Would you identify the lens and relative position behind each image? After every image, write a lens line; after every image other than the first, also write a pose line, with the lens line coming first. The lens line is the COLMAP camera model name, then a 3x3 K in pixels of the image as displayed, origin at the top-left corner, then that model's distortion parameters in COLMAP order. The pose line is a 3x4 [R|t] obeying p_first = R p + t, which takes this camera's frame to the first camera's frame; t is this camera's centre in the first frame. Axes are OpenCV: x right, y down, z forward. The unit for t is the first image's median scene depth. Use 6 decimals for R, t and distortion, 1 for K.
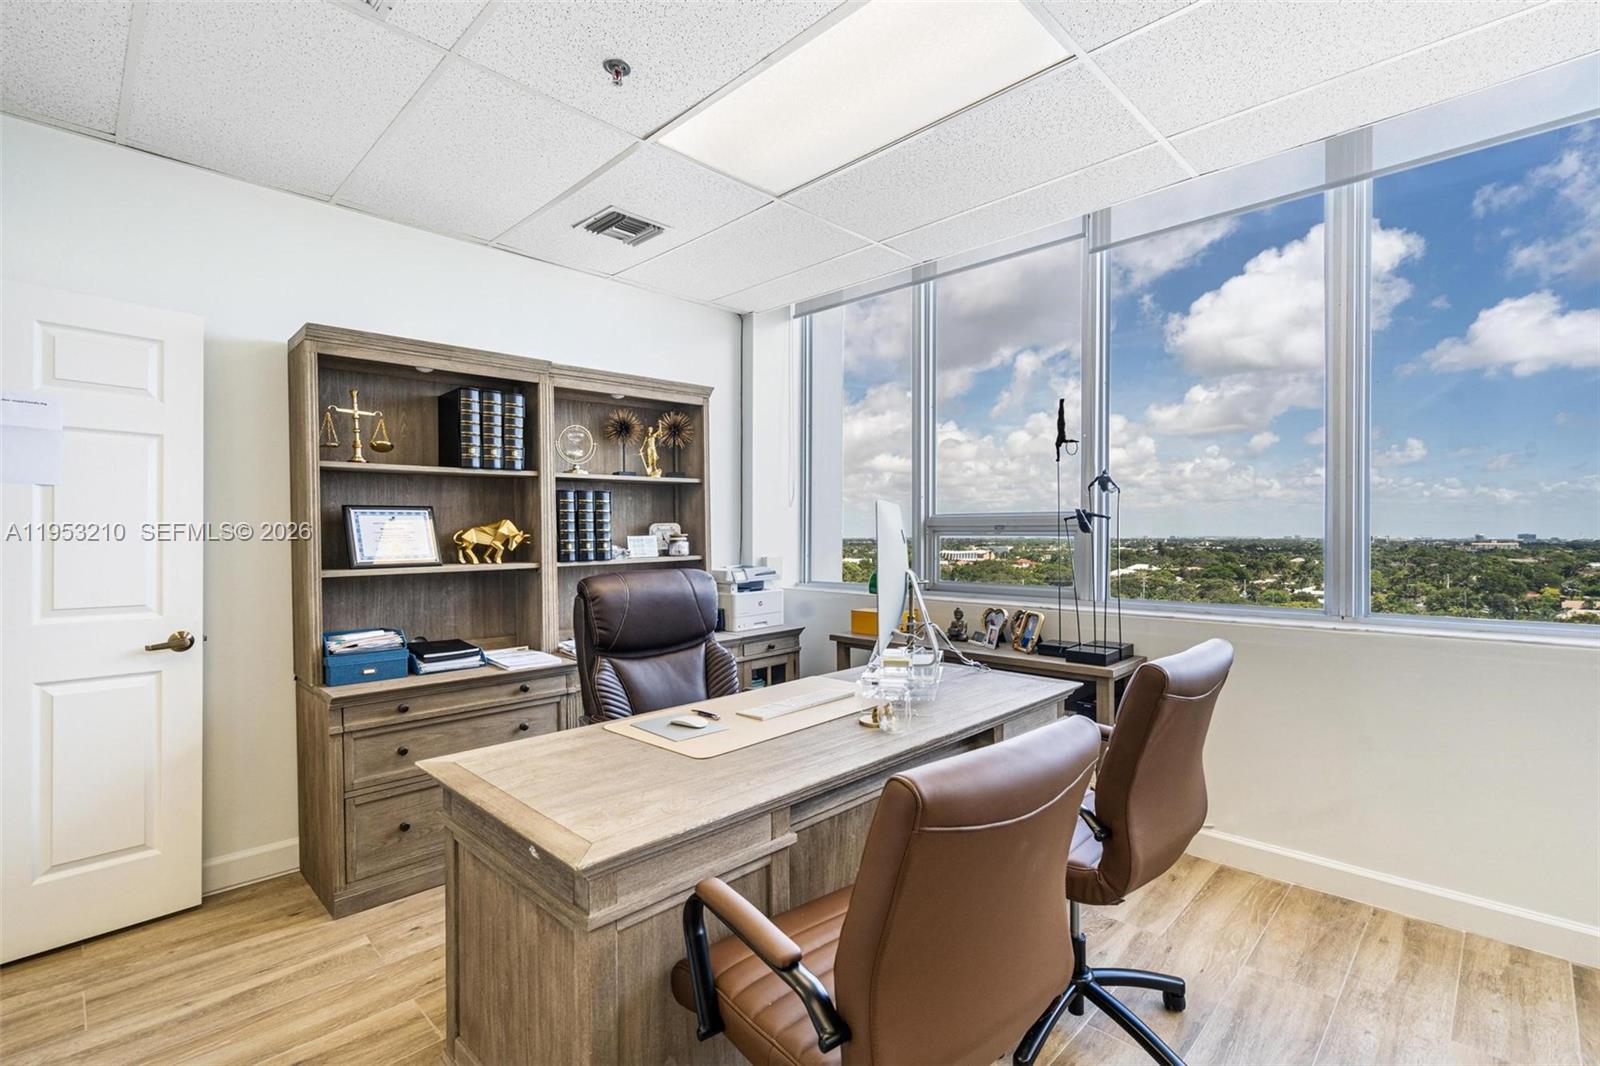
lens RADIAL K [[731.3, 0, 801.6], [0, 731.3, 532.2], [0, 0, 1]] dist [-0.000372, 0.000409]
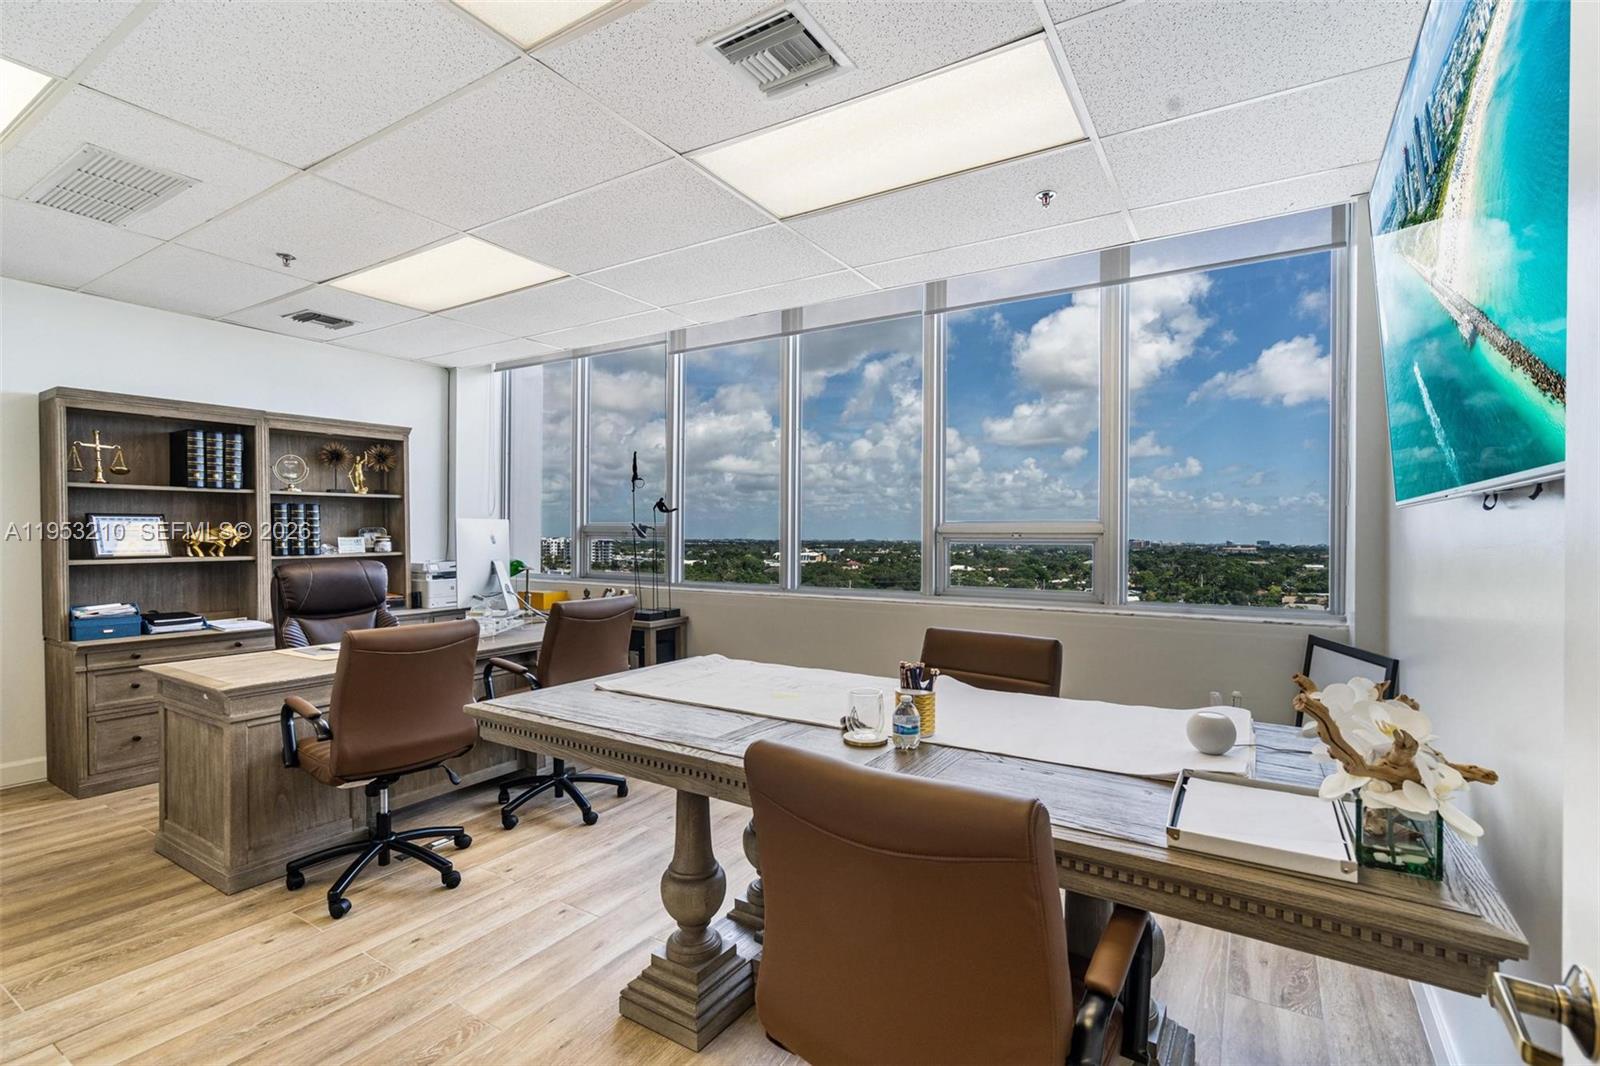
lens RADIAL K [[731.3, 0, 804.7], [0, 731.3, 538.2], [0, 0, 1]] dist [-0.000372, 0.000409]
pose [[0.974668, 0.008317, 0.223504, 0.363002], [-0.009620, 0.999942, 0.004740, -0.009187], [-0.223452, -0.006770, 0.974691, -0.609737]]
